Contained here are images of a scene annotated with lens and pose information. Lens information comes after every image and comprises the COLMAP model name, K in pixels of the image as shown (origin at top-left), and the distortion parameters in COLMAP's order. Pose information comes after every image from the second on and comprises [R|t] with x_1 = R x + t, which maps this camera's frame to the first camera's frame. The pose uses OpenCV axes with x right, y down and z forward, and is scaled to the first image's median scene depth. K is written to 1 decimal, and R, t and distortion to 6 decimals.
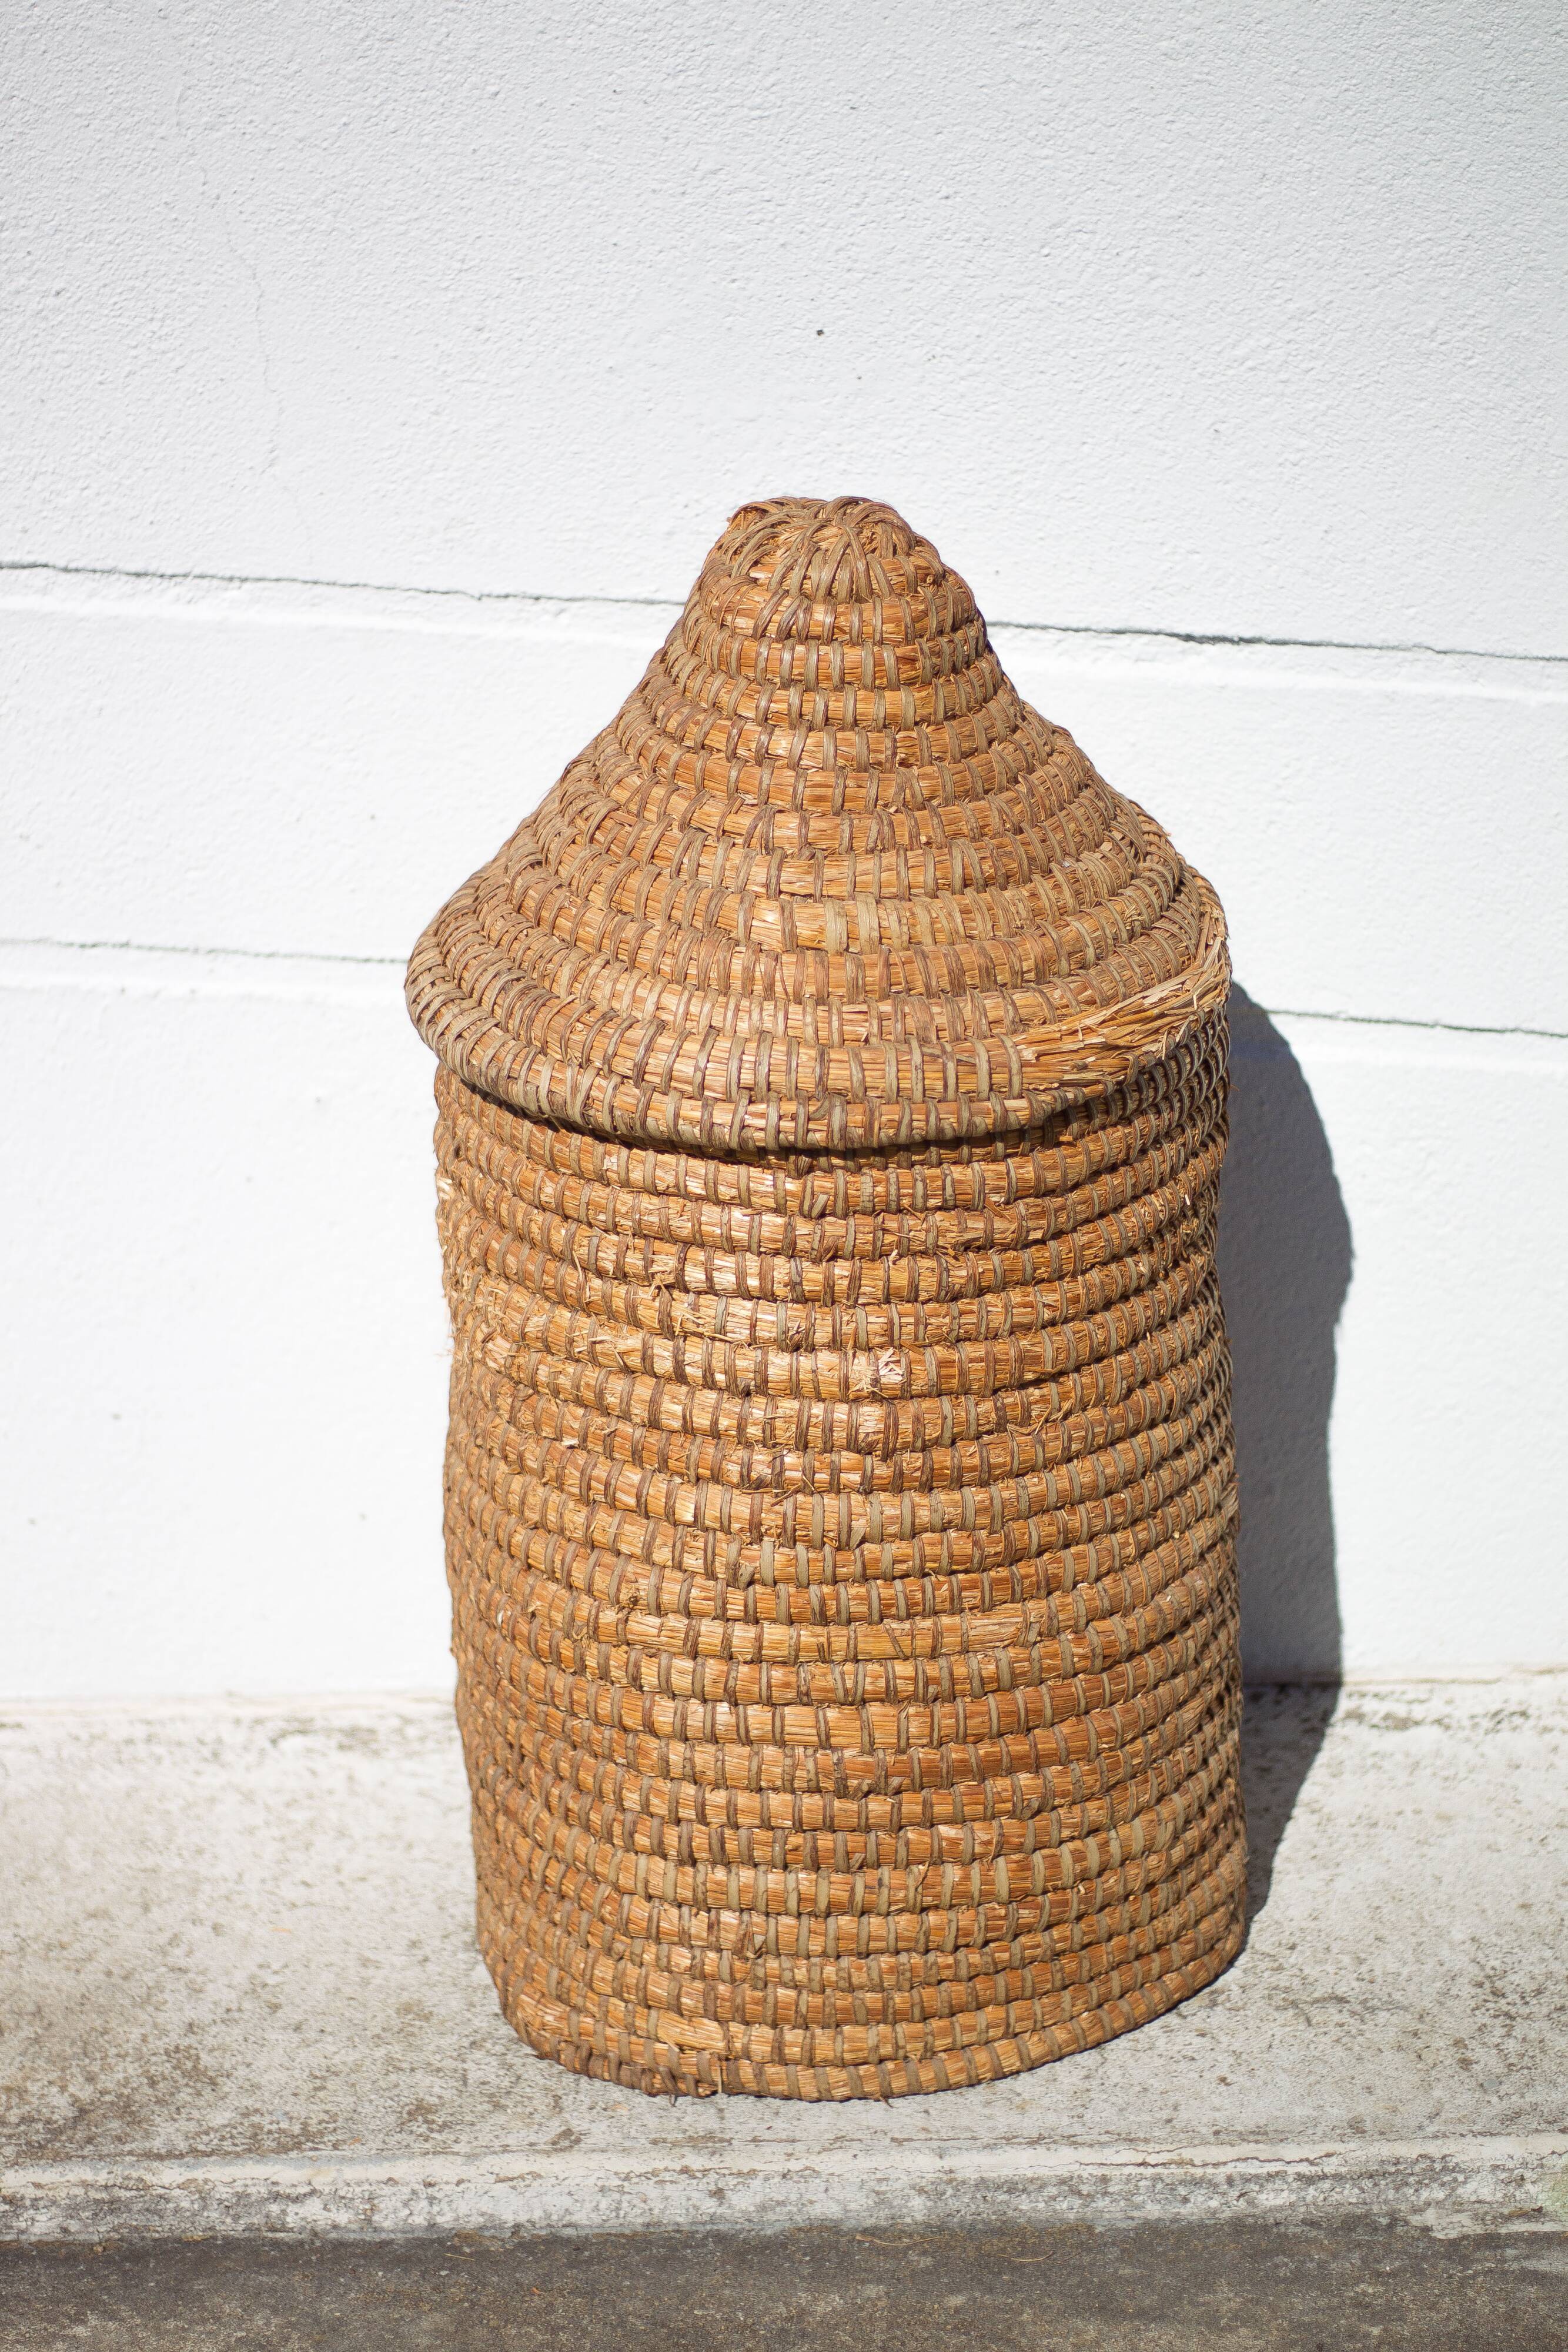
lens RADIAL K [[4433.7, 0, 784.0], [0, 4433.7, 1176.0], [0, 0, 1]] dist [-0.127569, 0.045700]
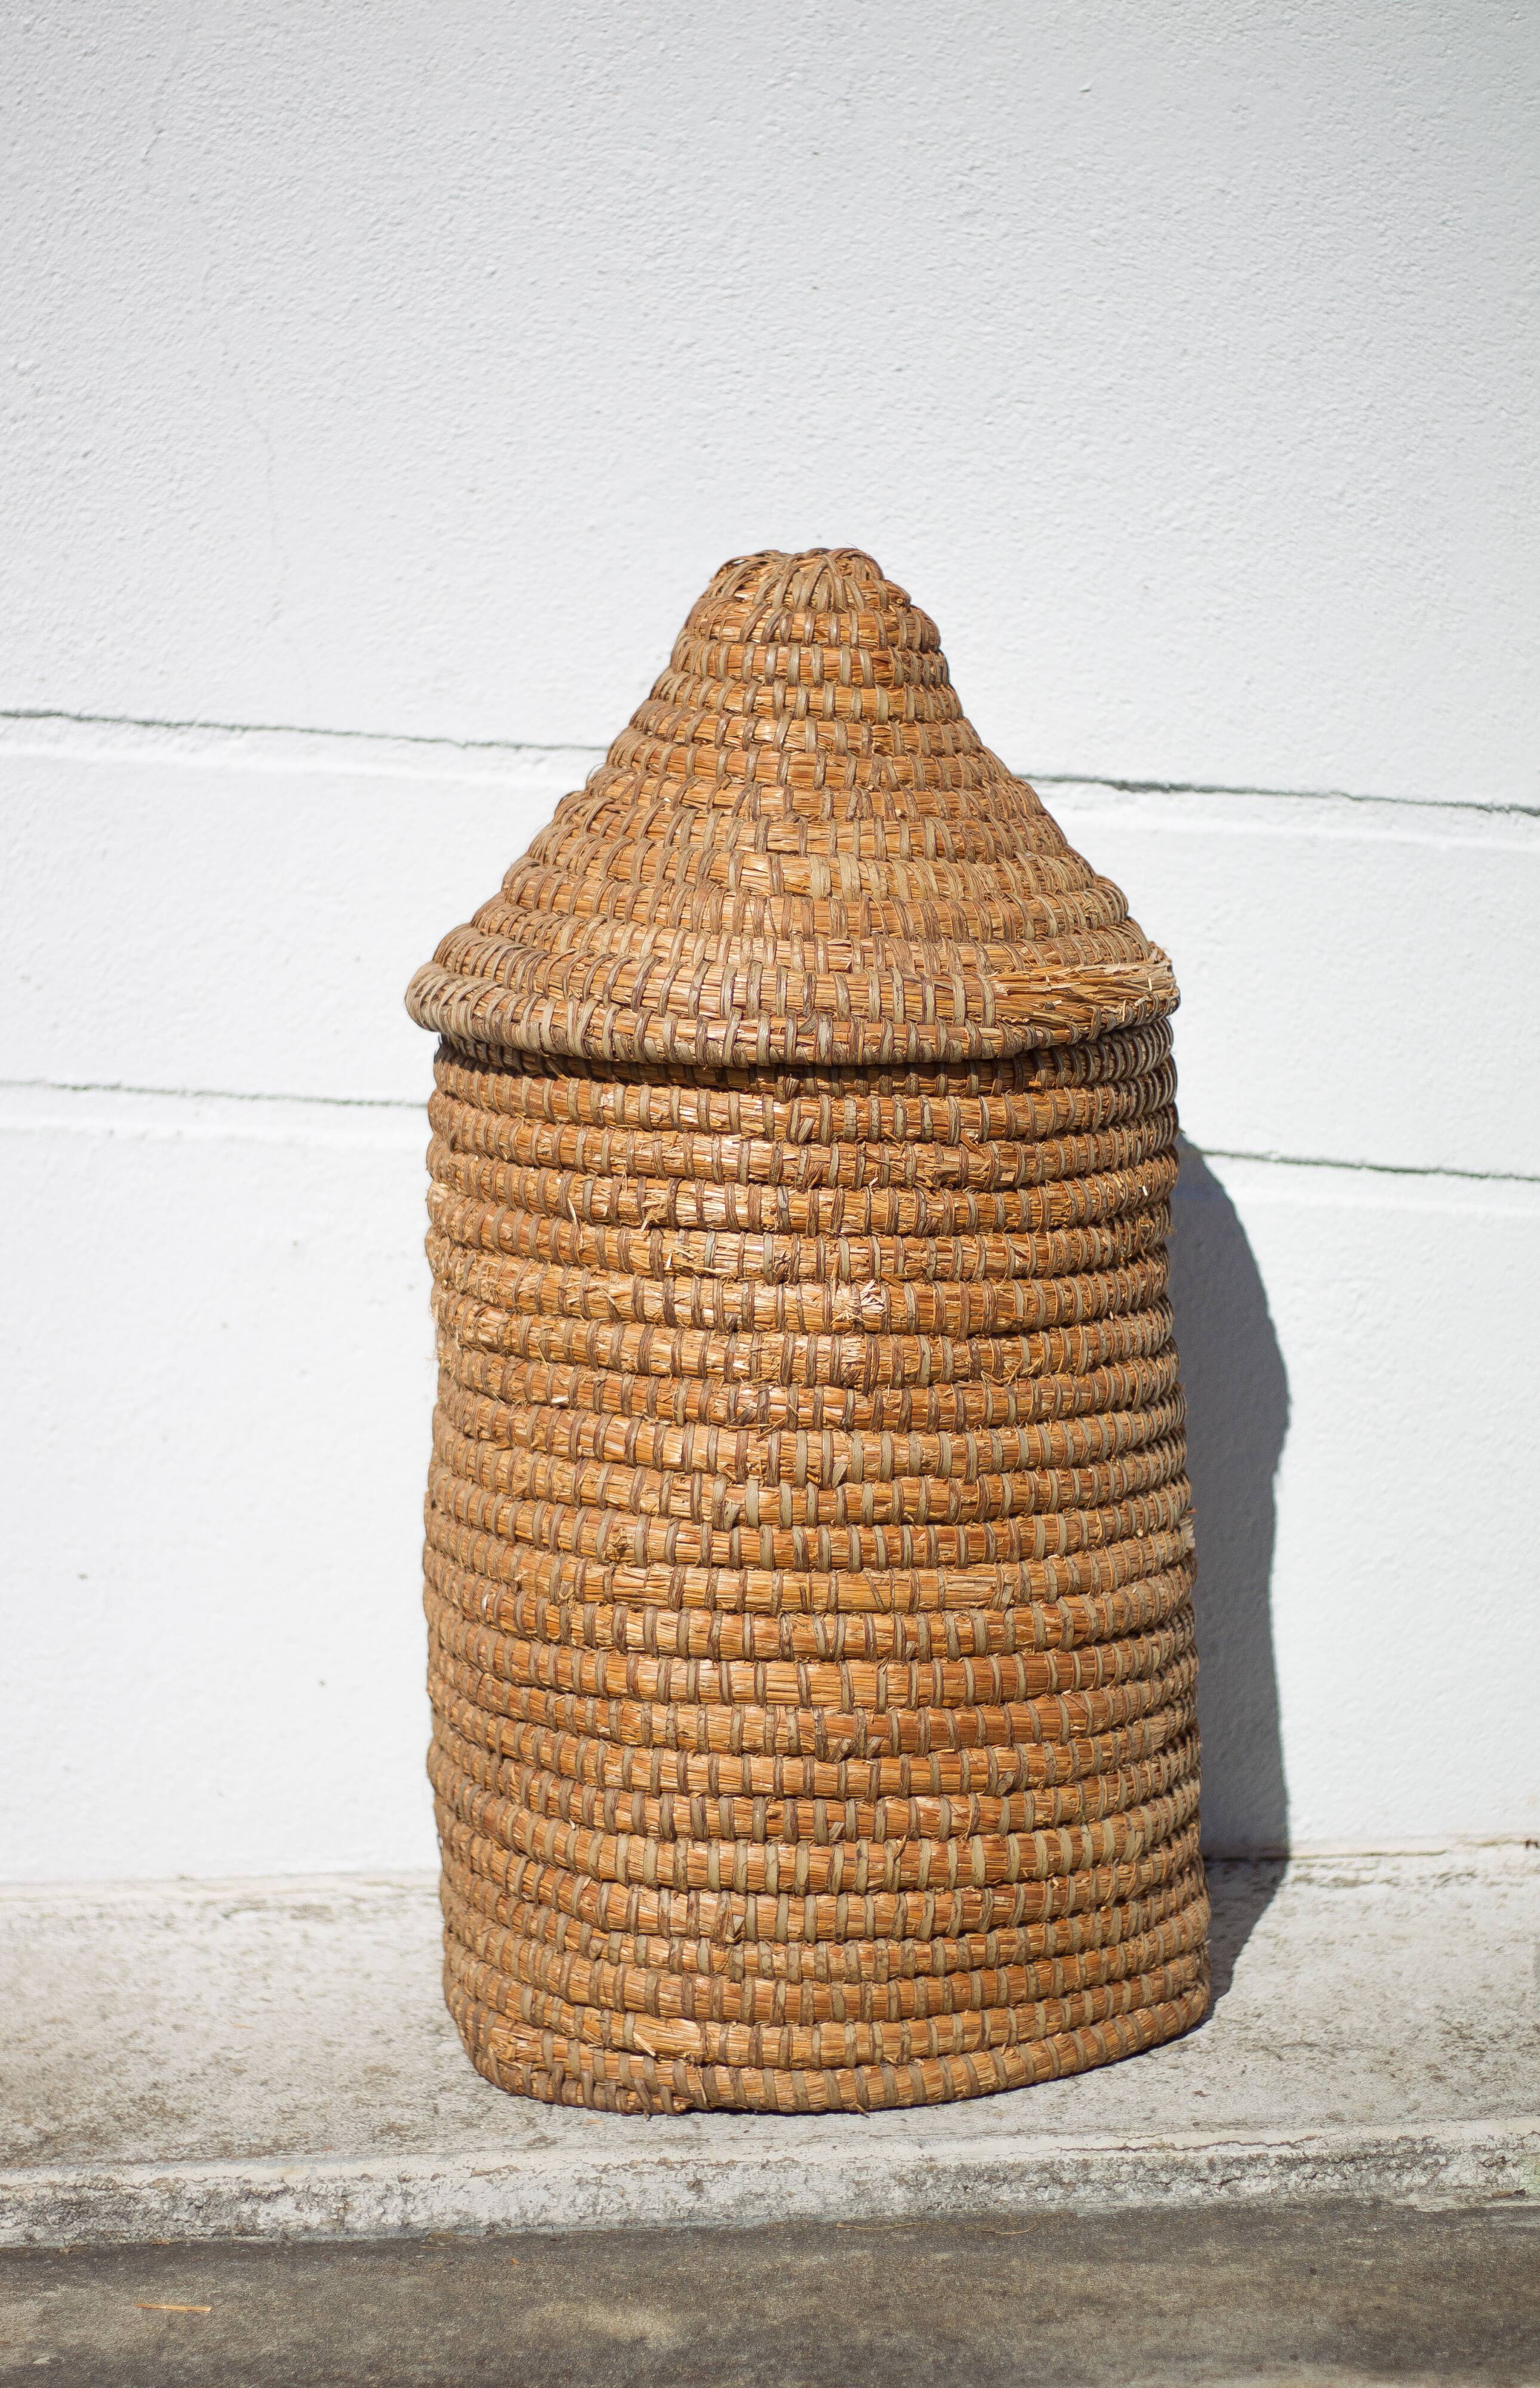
lens RADIAL K [[4557.4, 0, 734.3], [0, 4557.4, 1201.1], [0, 0, 1]] dist [-0.132876, 0.110018]
pose [[0.999491, 0.006055, 0.031307, -0.039538], [0.002532, 0.963637, -0.267203, 0.288586], [-0.031786, 0.267146, 0.963132, -0.040540]]
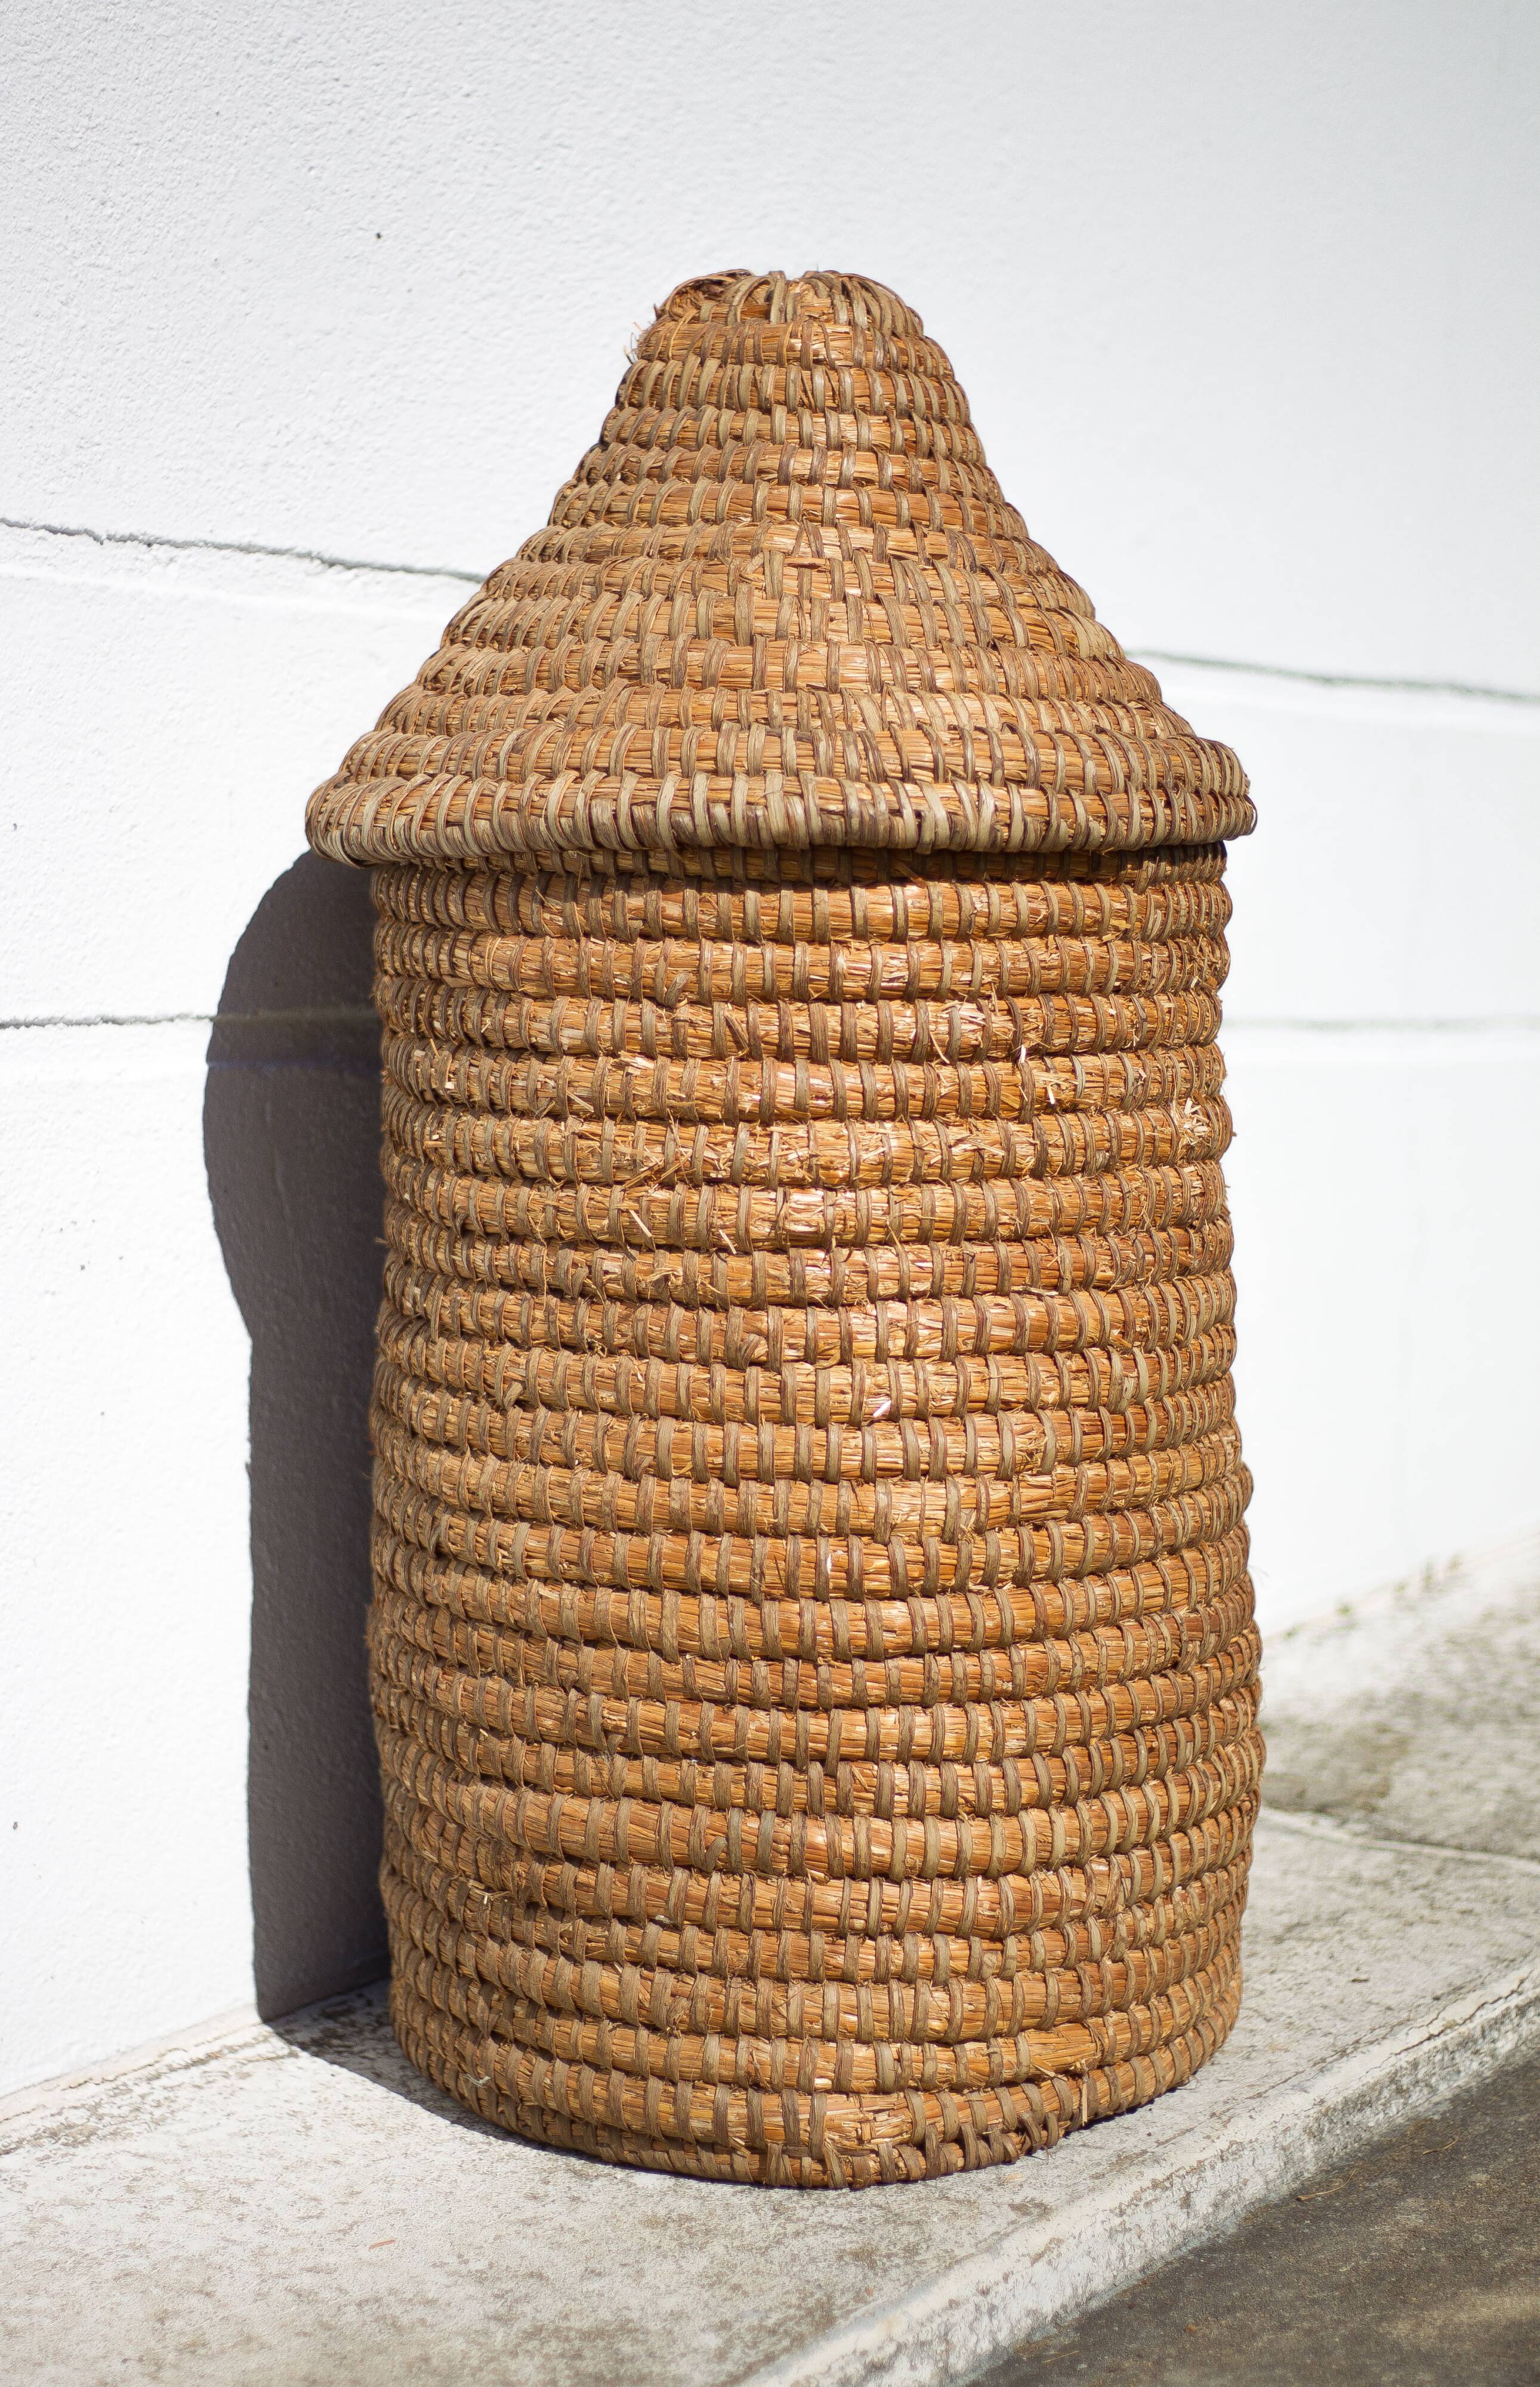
lens RADIAL K [[4670.8, 0, 716.7], [0, 4670.8, 1240.8], [0, 0, 1]] dist [-0.116060, -0.071121]
pose [[0.584132, -0.089543, 0.806704, -0.746226], [0.335755, 0.931529, -0.139721, 0.154994], [-0.738957, 0.352471, 0.574201, 0.501545]]
